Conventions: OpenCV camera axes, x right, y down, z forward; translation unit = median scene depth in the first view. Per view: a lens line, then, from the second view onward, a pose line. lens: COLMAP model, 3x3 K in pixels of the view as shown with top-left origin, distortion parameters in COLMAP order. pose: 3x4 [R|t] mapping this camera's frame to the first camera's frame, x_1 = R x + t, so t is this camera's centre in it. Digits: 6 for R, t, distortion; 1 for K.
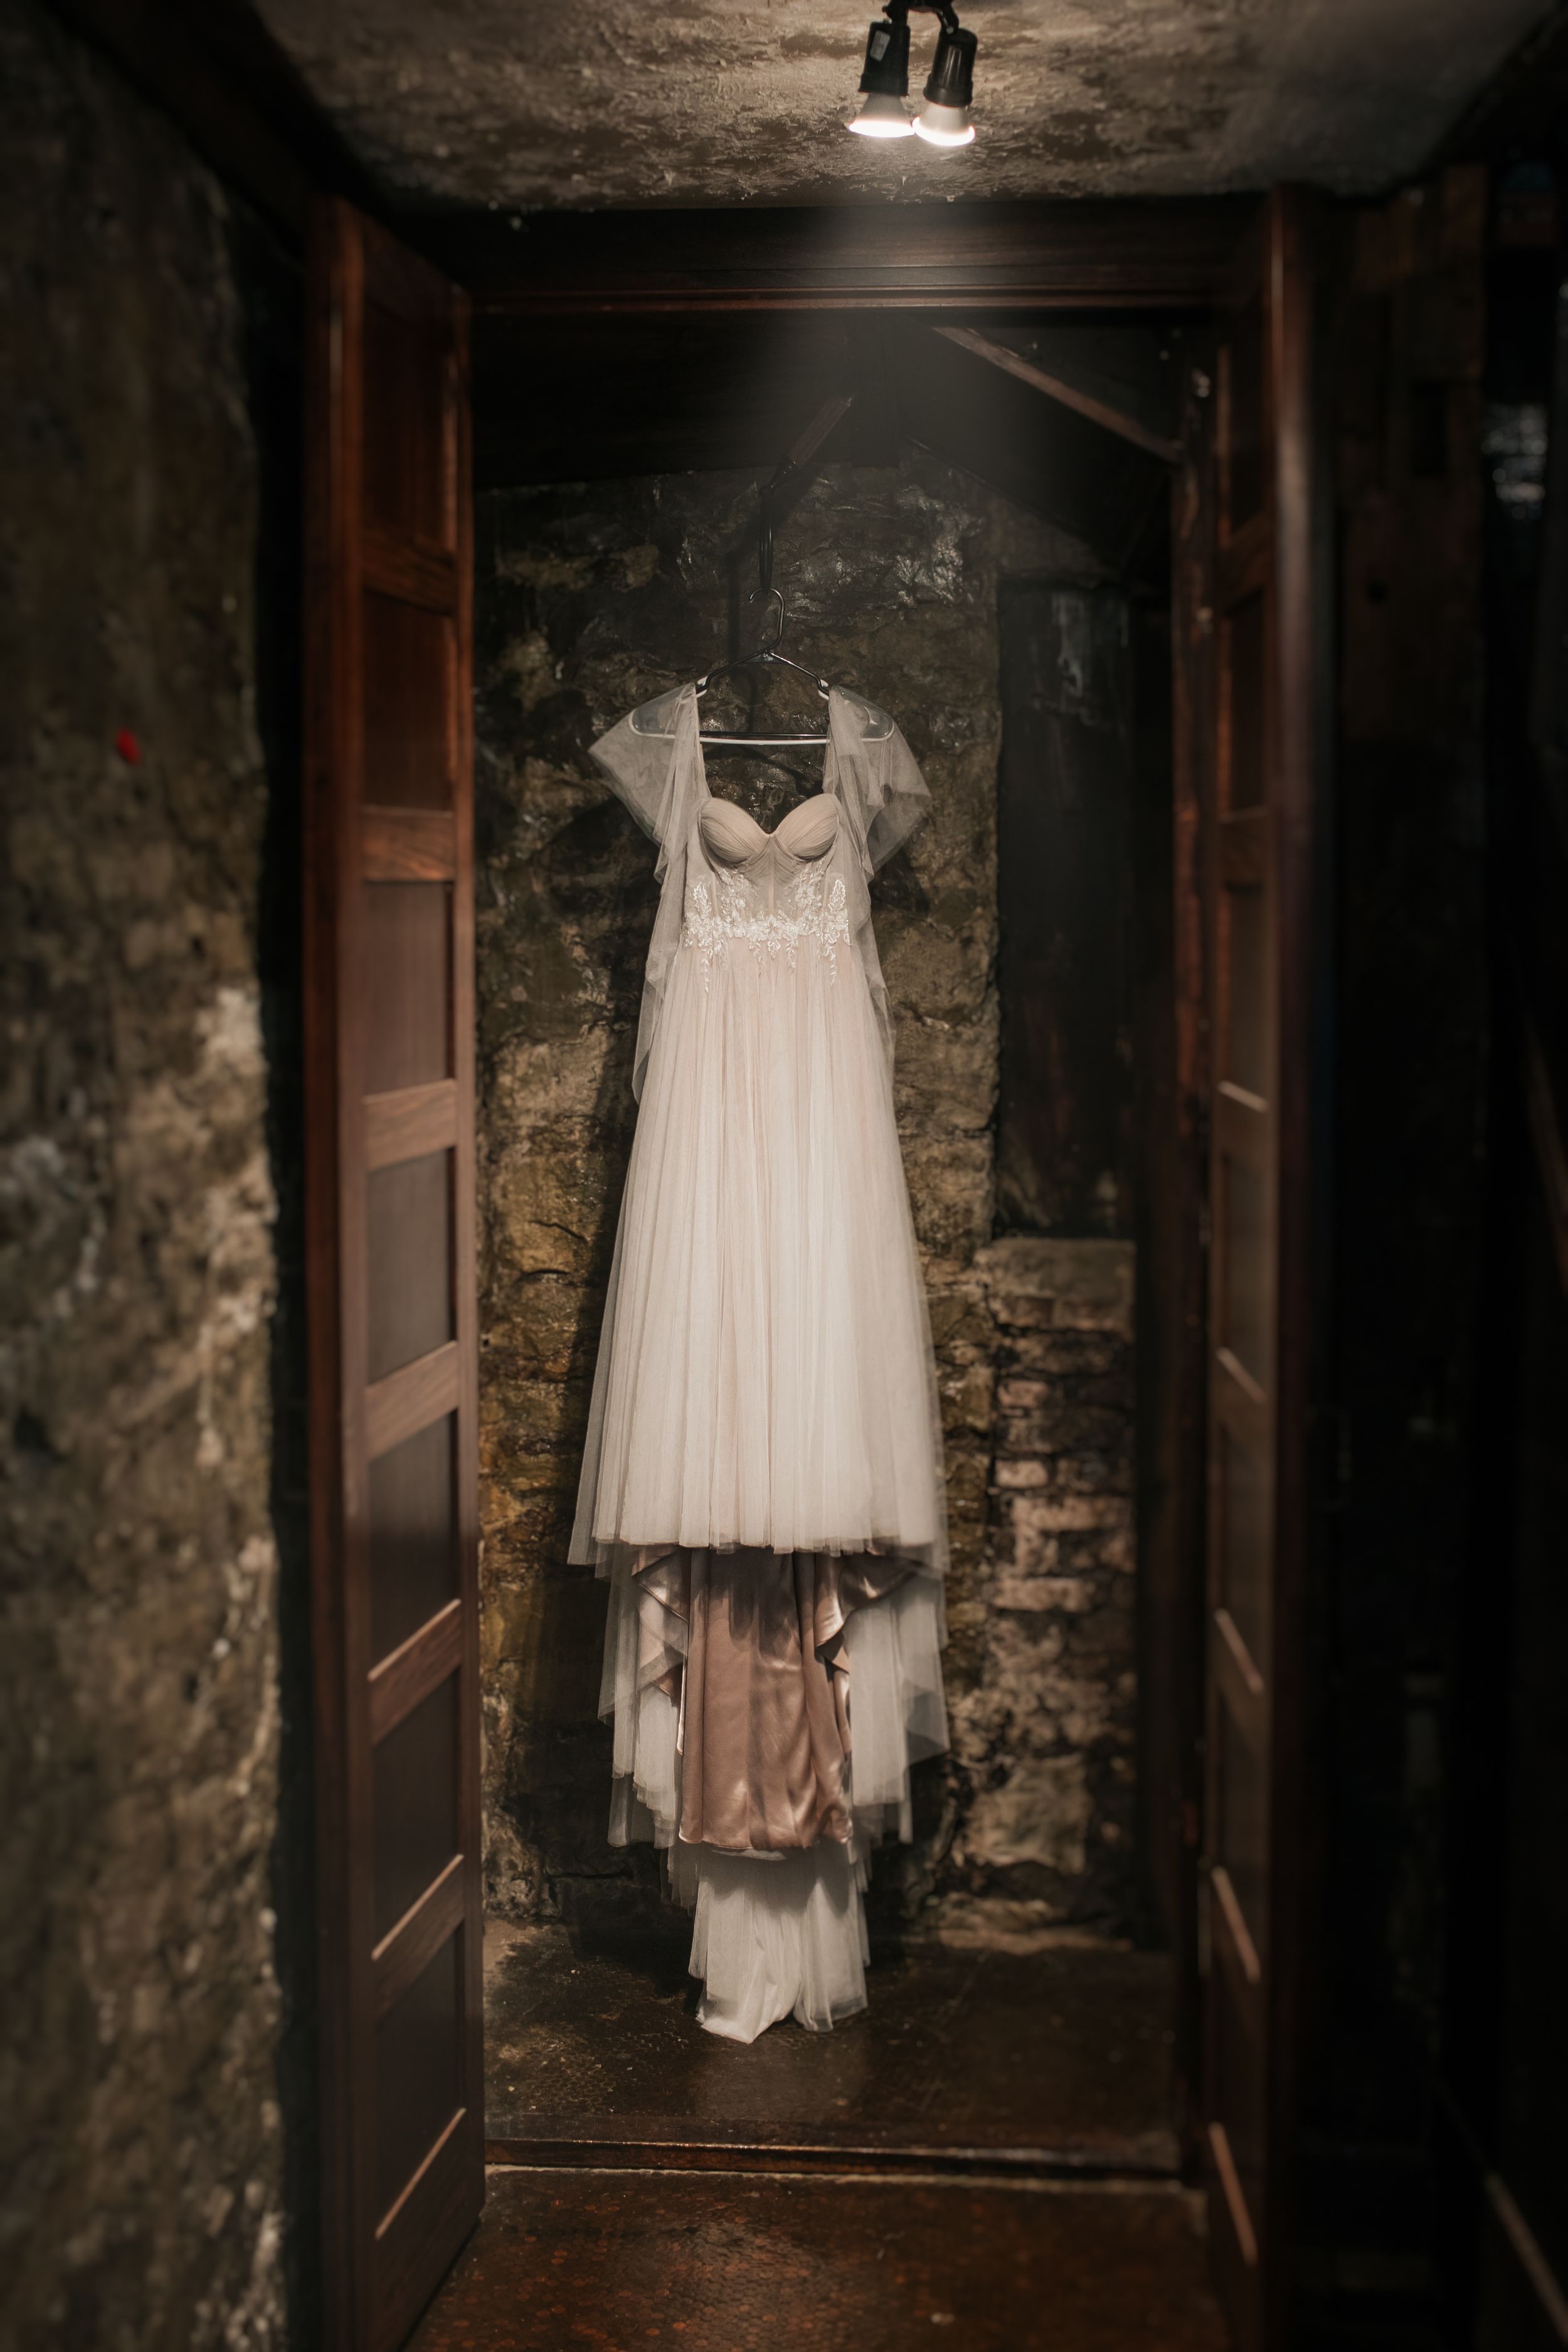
lens RADIAL K [[2421.1, 0, 782.7], [0, 2421.1, 1175.5], [0, 0, 1]] dist [-0.064132, 0.000000]
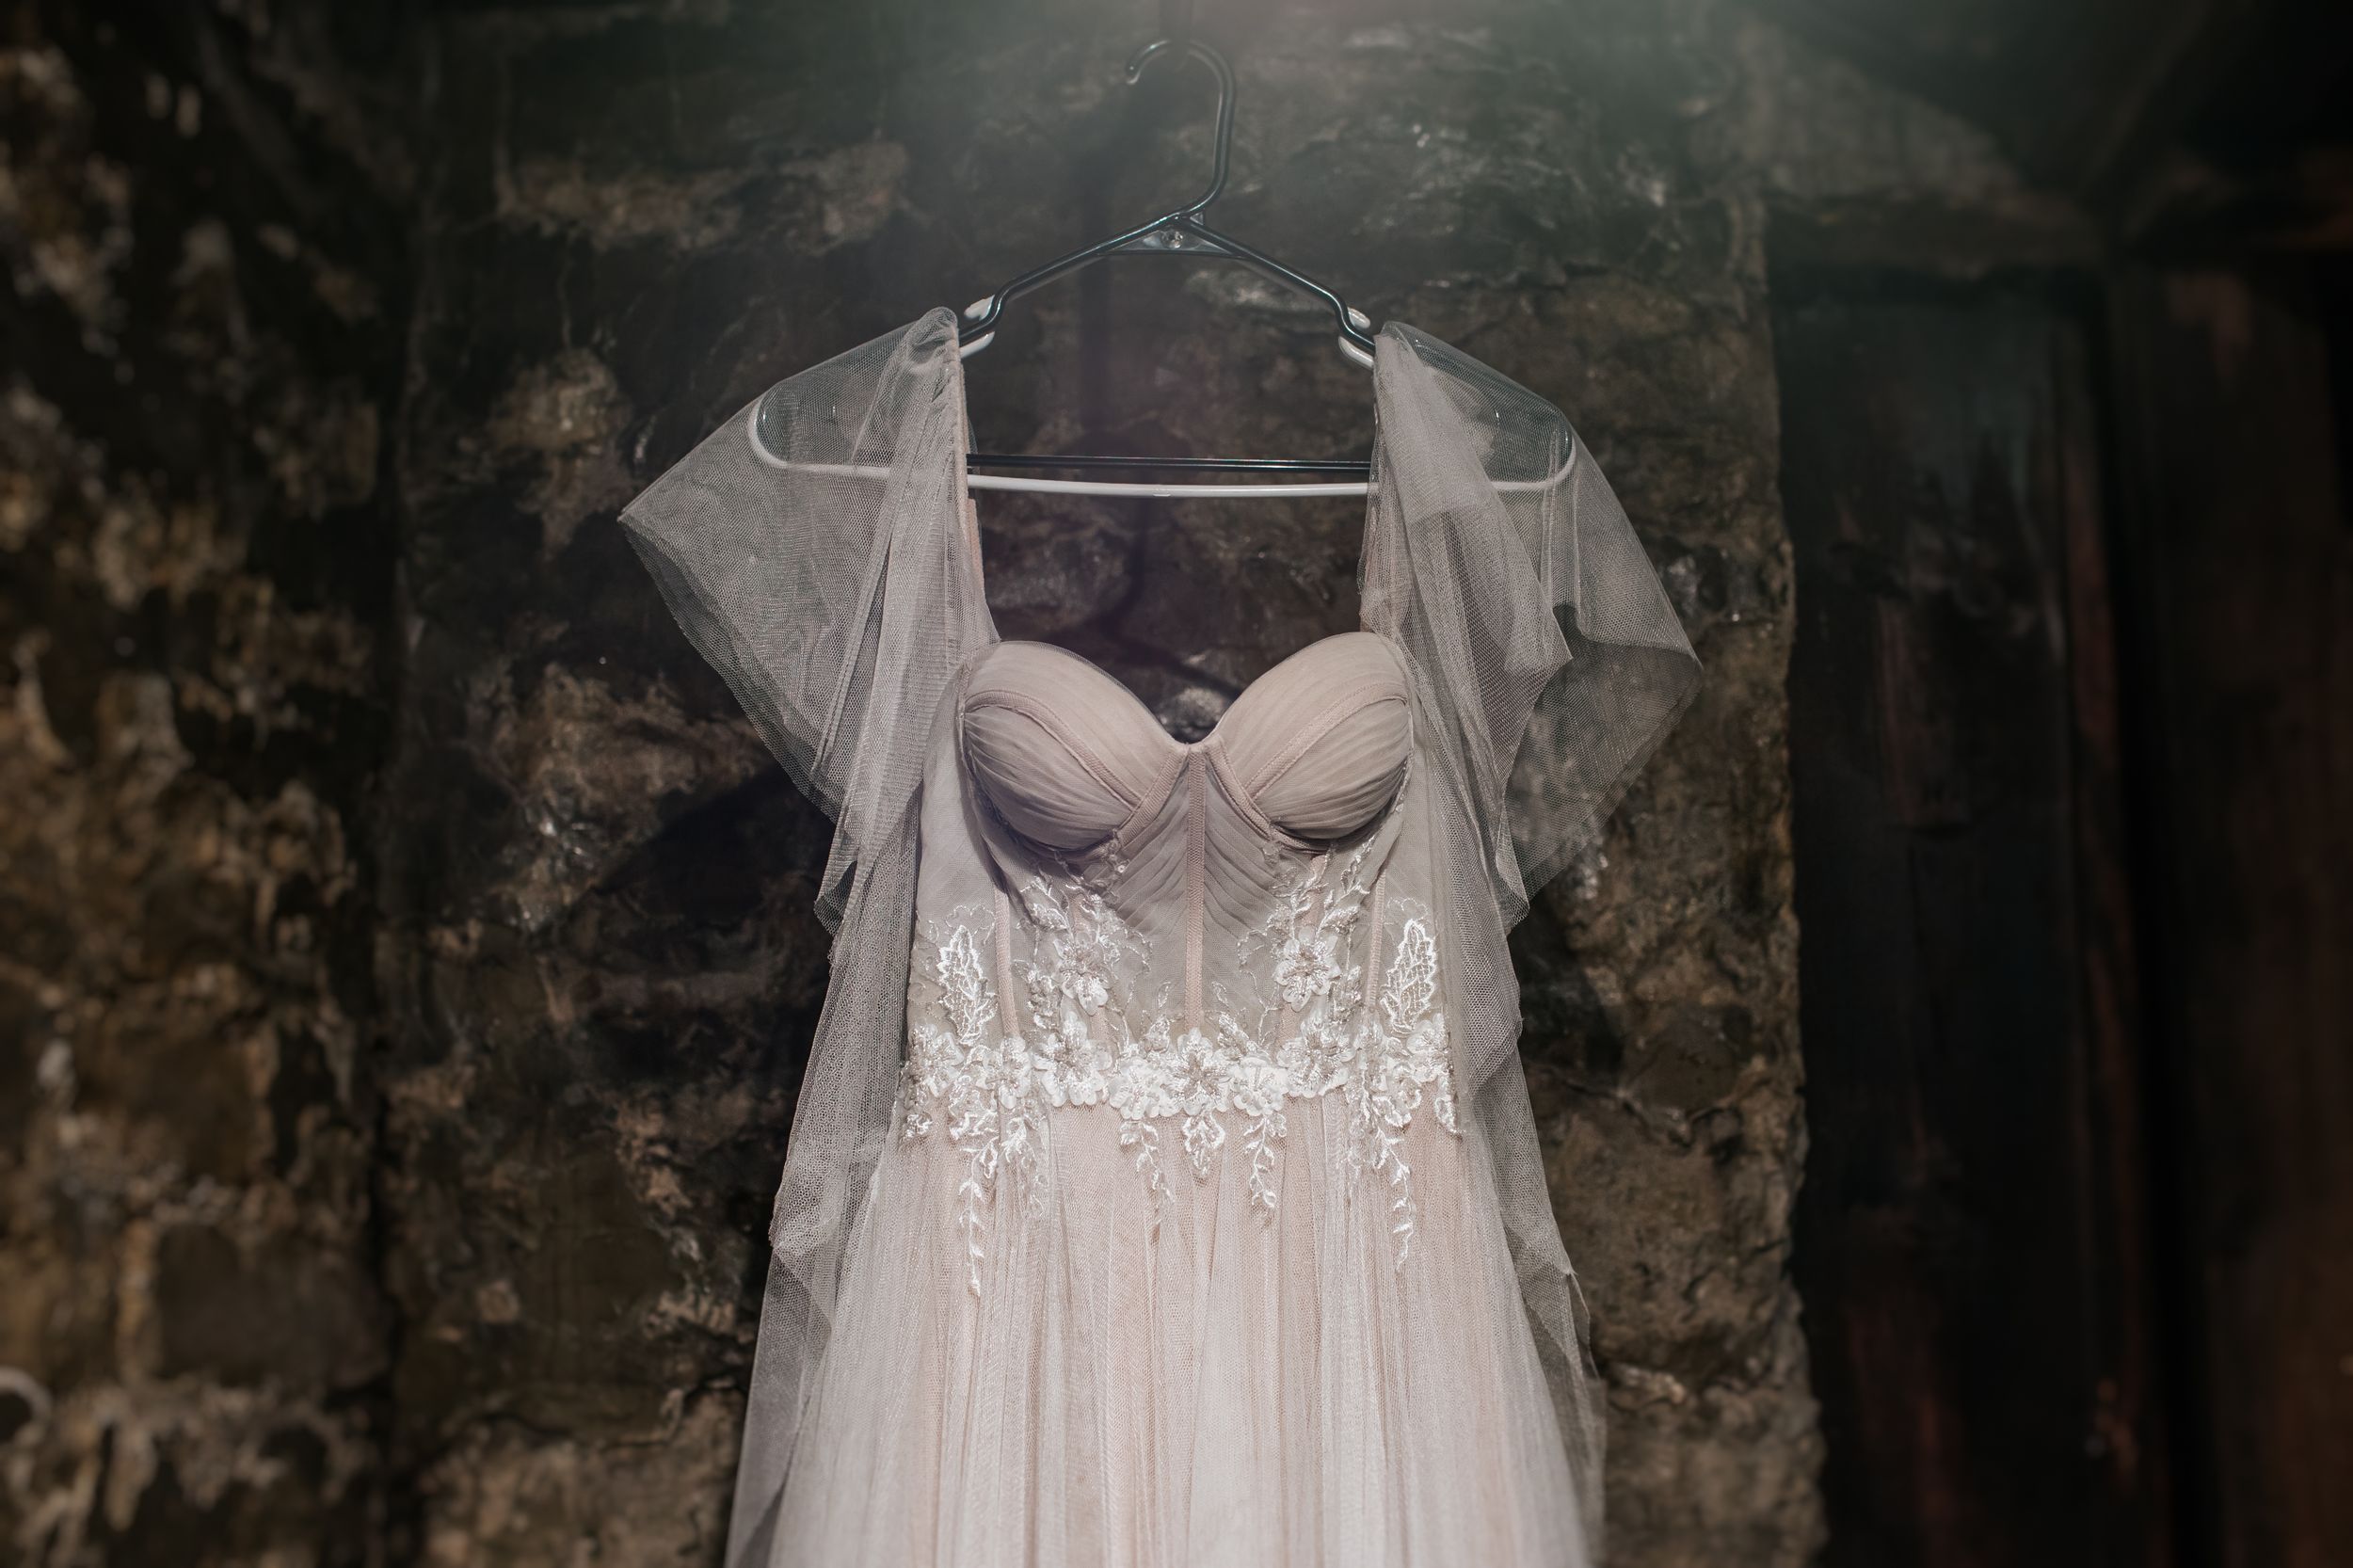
lens RADIAL K [[2422.1, 0, 1240.2], [0, 2422.1, 758.4], [0, 0, 1]] dist [-0.064132, 0.000000]
pose [[0.999811, -0.001196, 0.019401, -0.004466], [0.006872, 0.955394, -0.295254, -0.047031], [-0.018183, 0.295331, 0.955222, 0.644360]]
